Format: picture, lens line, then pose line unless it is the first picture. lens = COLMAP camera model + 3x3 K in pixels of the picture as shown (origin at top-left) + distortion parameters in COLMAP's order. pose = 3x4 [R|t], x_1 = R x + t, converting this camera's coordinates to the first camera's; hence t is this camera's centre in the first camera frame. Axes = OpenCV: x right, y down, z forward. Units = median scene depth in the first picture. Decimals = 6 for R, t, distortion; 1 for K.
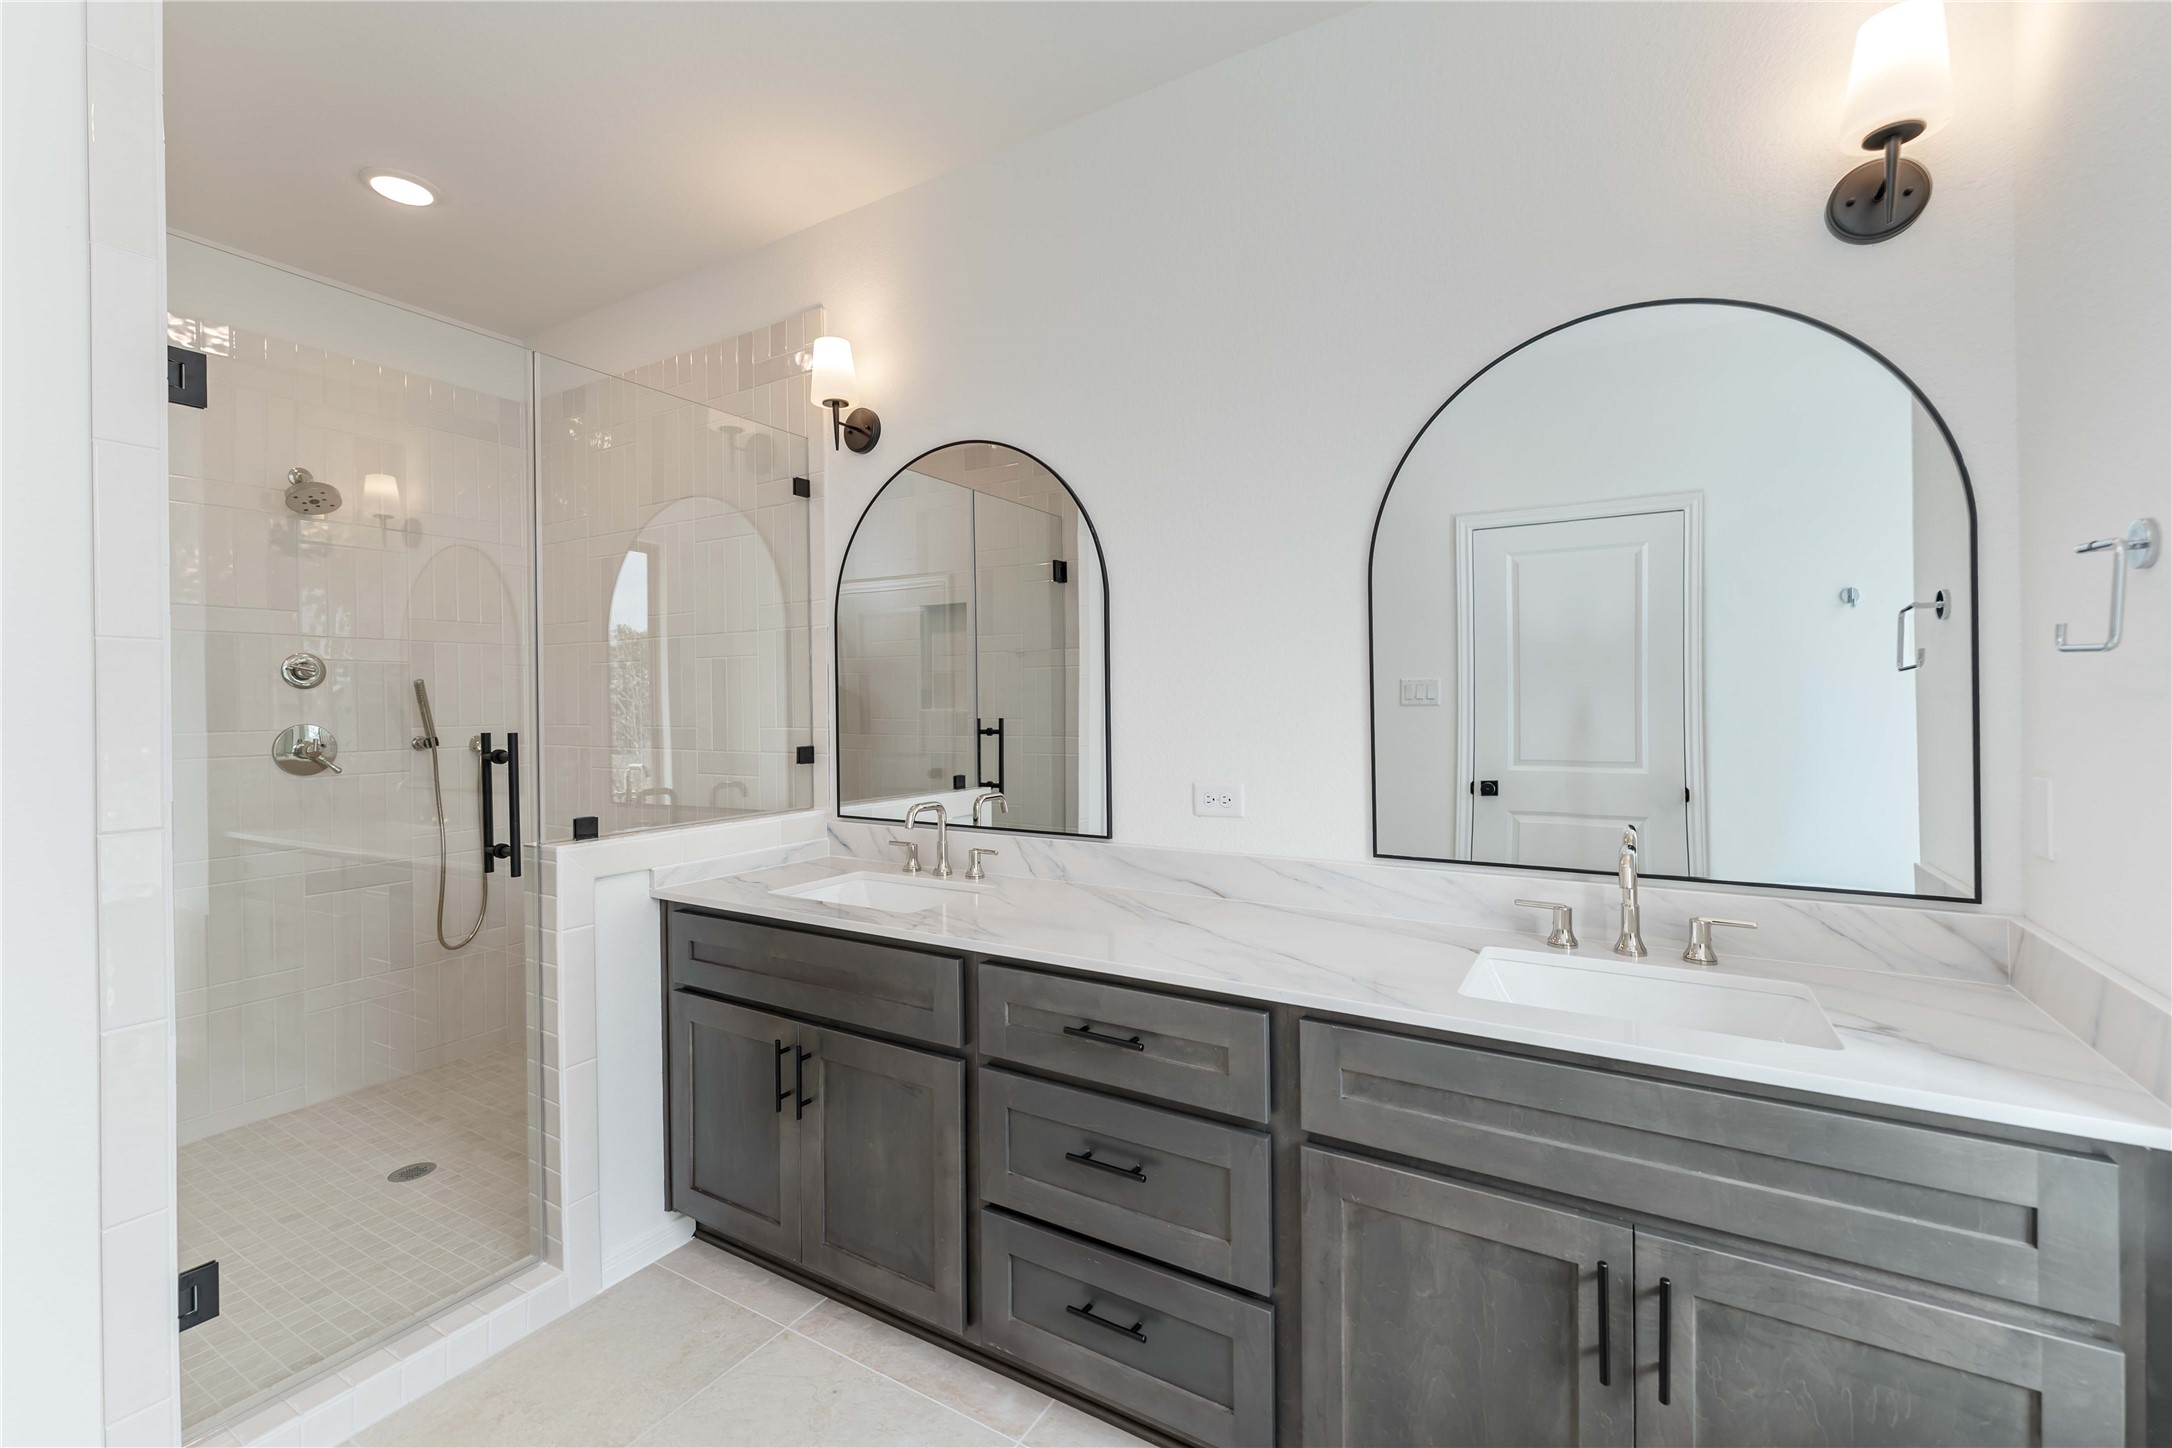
lens RADIAL K [[899.1, 0, 1073.5], [0, 899.1, 714.2], [0, 0, 1]] dist [0.002195, -0.000872]
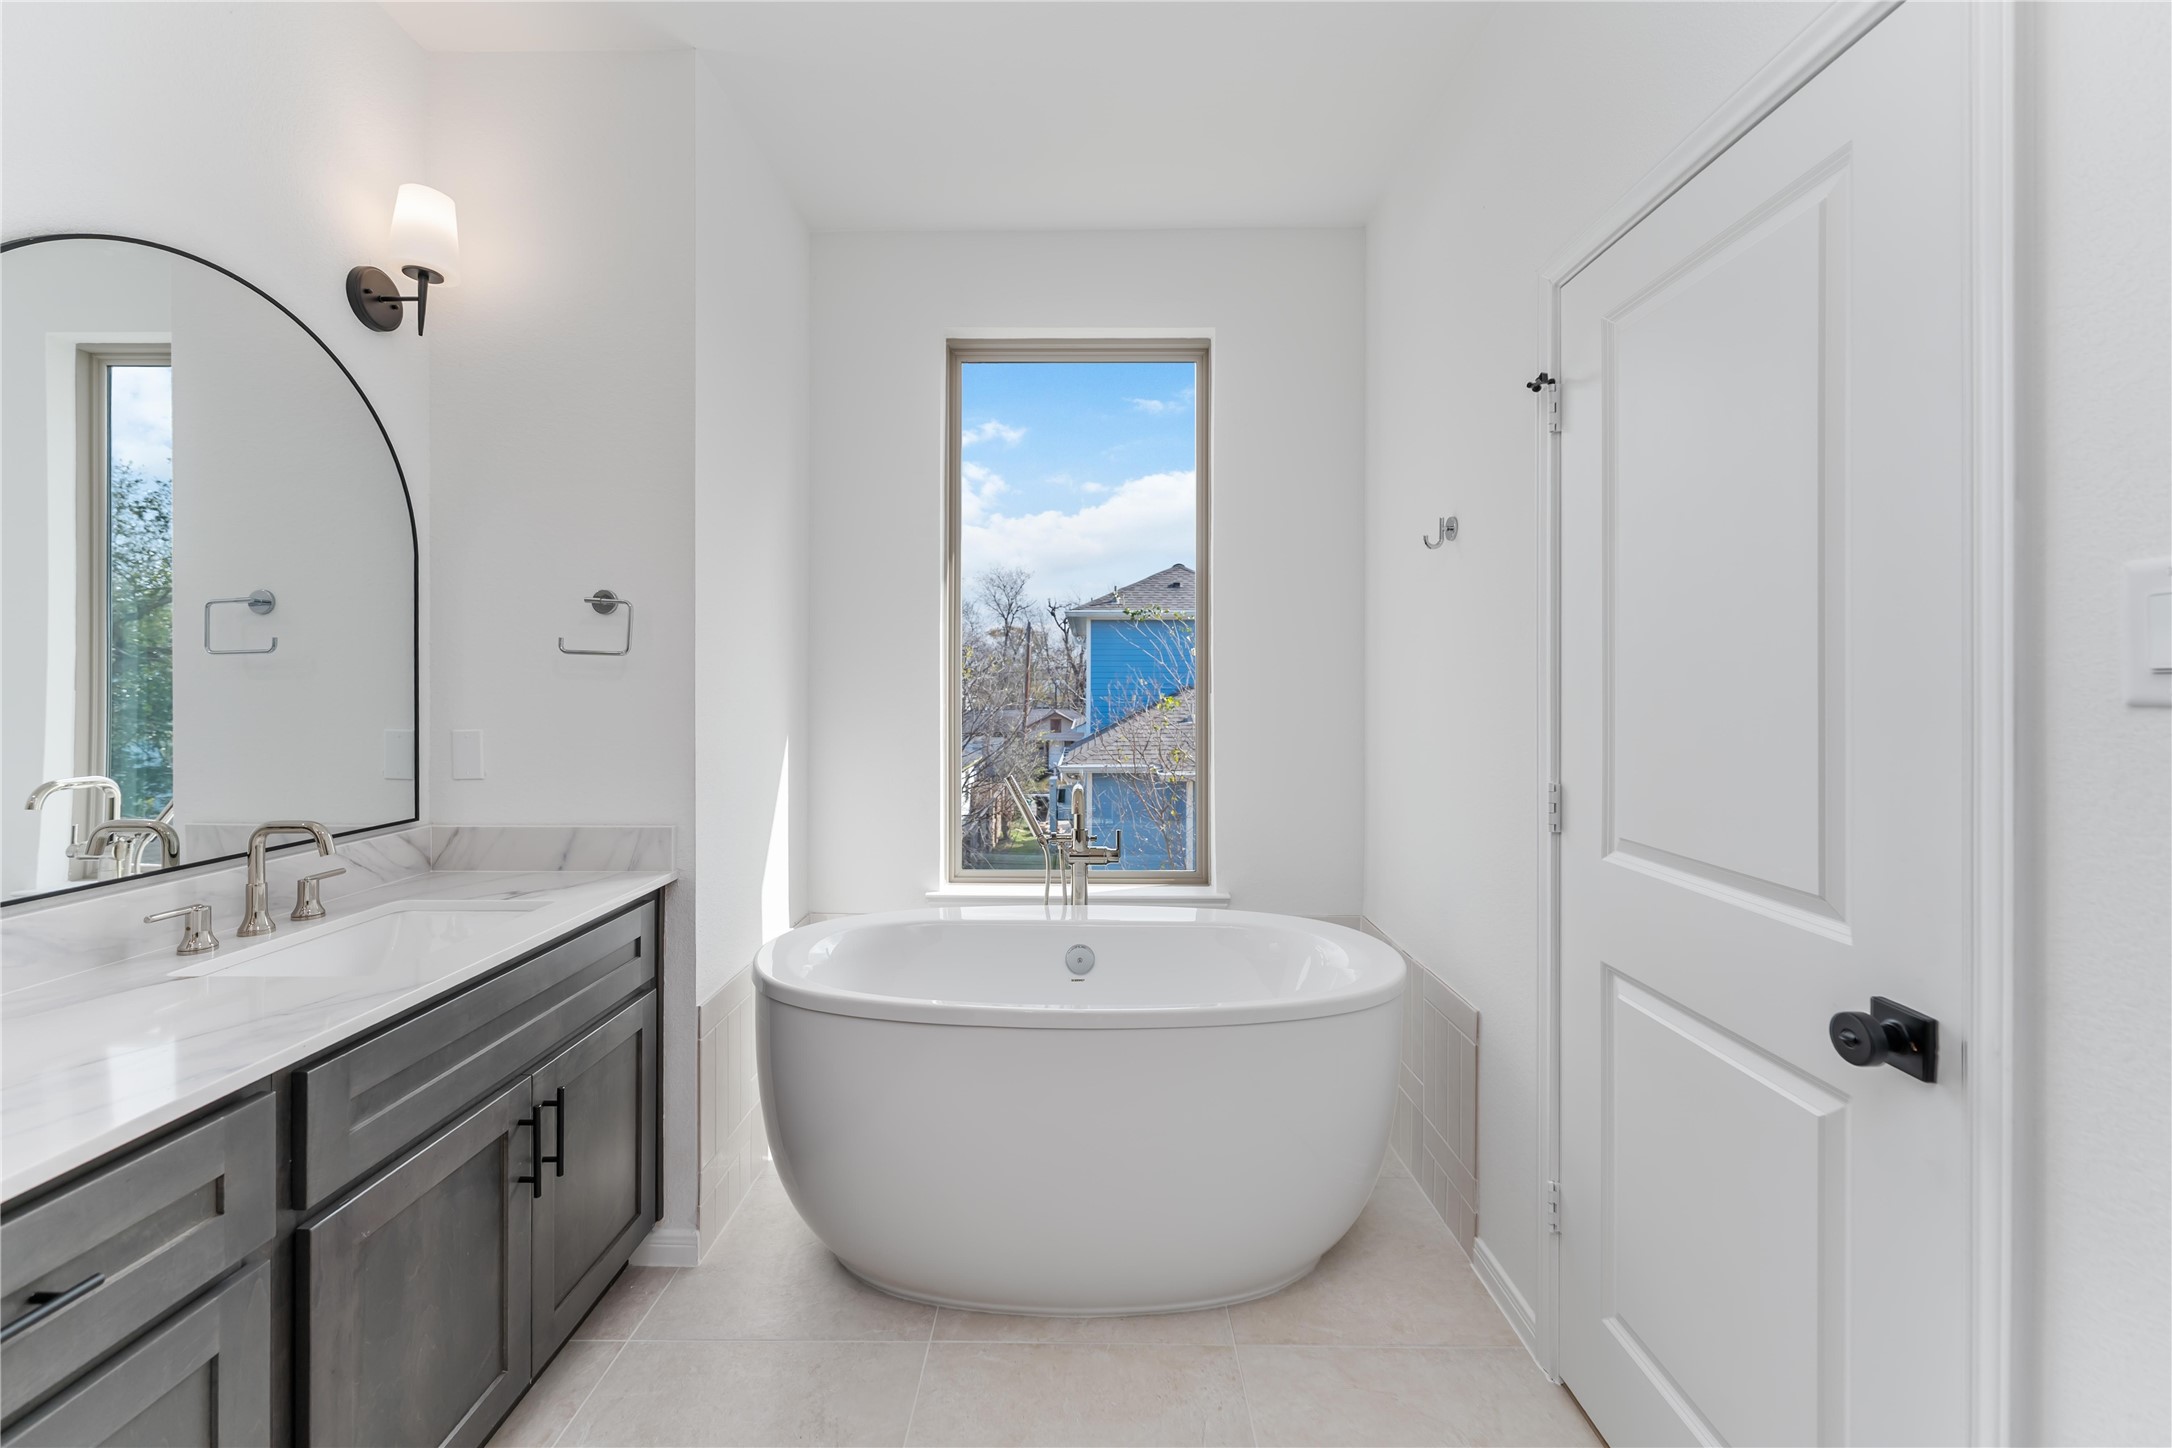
lens RADIAL K [[899.1, 0, 1081.0], [0, 899.1, 696.5], [0, 0, 1]] dist [0.002195, -0.000872]
pose [[-0.510025, -0.005361, 0.860143, -0.537420], [0.011629, 0.999846, 0.013127, 0.003020], [-0.860081, 0.016698, -0.509884, 0.558442]]
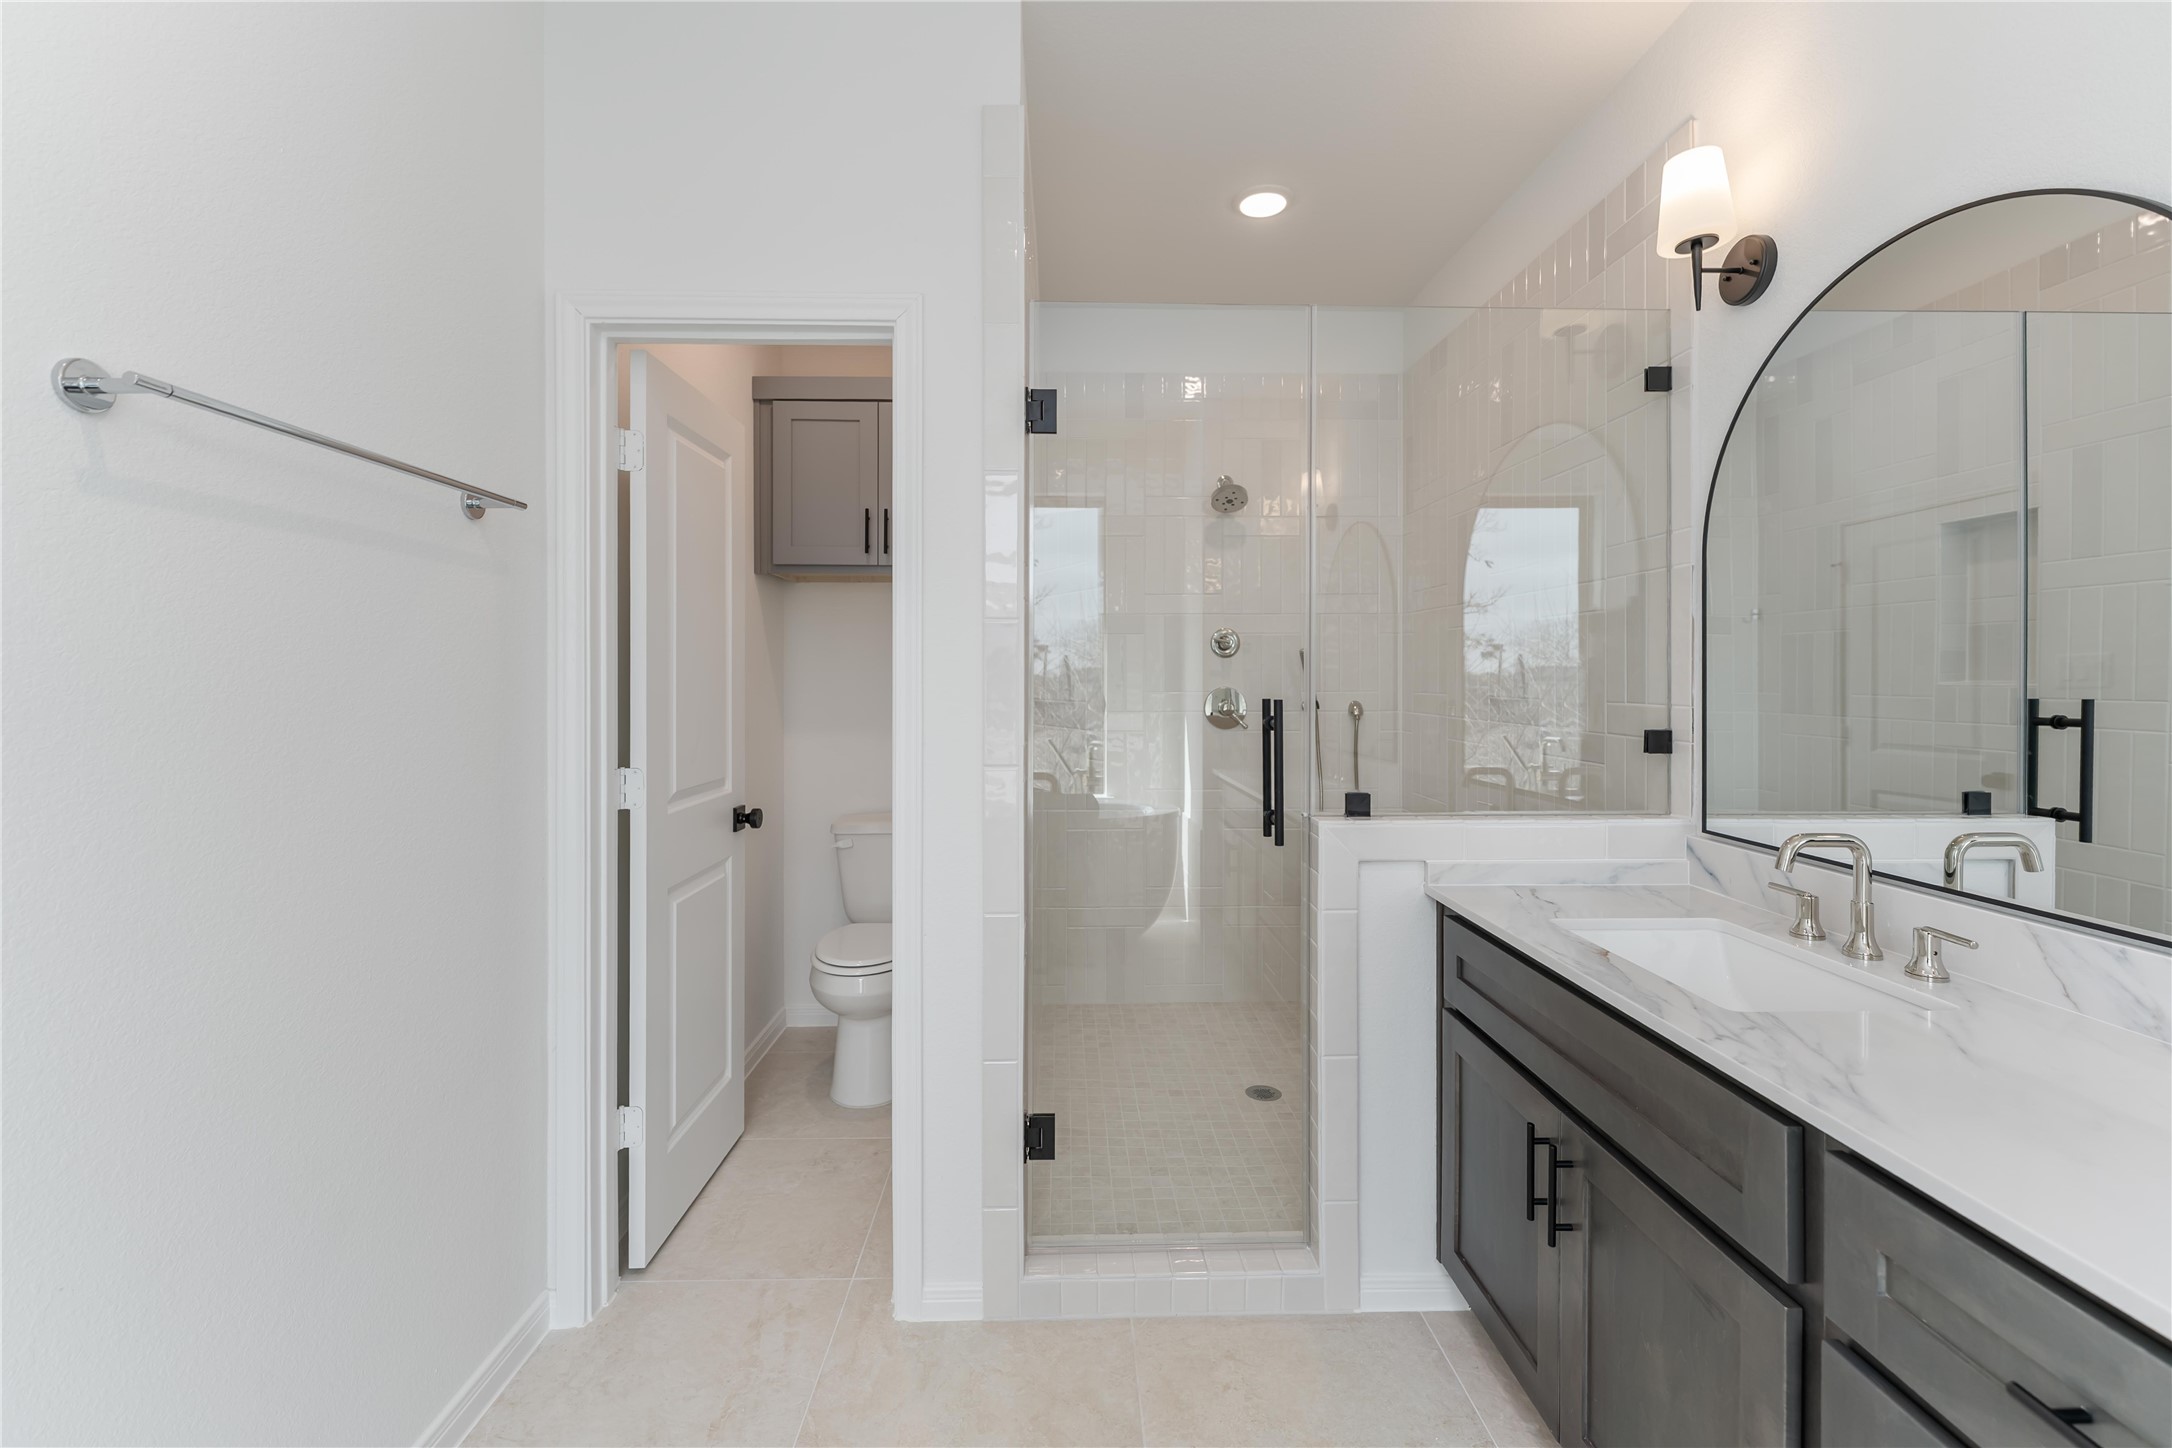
lens RADIAL K [[899.1, 0, 1091.4], [0, 899.1, 684.5], [0, 0, 1]] dist [0.002195, -0.000872]
pose [[0.547418, 0.016400, -0.836699, 0.087281], [-0.013502, 0.999851, 0.010764, -0.004124], [0.836750, 0.005405, 0.547558, 0.279592]]
